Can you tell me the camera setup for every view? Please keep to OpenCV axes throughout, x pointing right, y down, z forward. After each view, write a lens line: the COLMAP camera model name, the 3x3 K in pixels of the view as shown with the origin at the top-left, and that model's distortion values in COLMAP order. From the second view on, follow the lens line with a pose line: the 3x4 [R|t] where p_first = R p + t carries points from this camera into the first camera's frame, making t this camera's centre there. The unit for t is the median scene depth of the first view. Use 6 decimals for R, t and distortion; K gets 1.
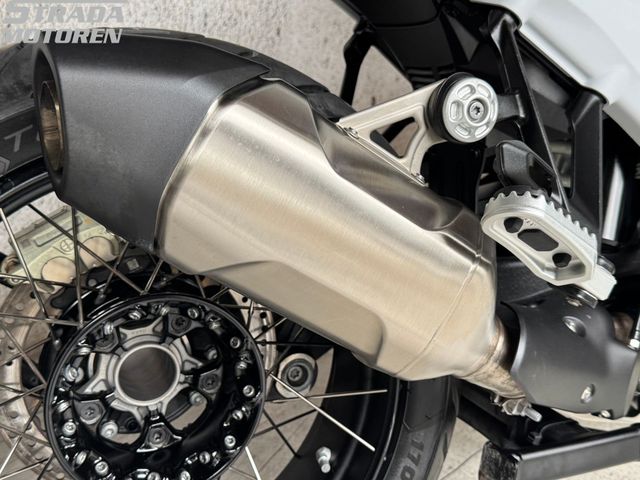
lens RADIAL K [[744.1, 0, 323.6], [0, 744.1, 236.4], [0, 0, 1]] dist [0.047742, 0.000000]
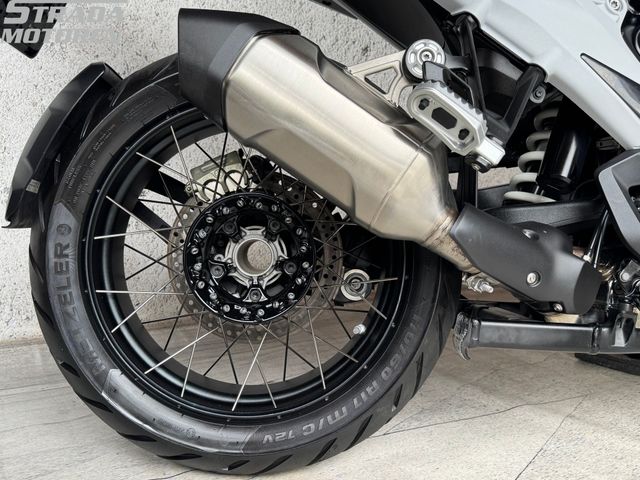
lens RADIAL K [[550.0, 0, 318.0], [0, 550.0, 241.0], [0, 0, 1]] dist [-0.011173, -0.005085]
pose [[0.934323, 0.049237, -0.353010, 0.353486], [-0.112897, 0.980298, -0.162079, 0.365734], [0.338075, 0.191288, 0.921474, -0.076527]]
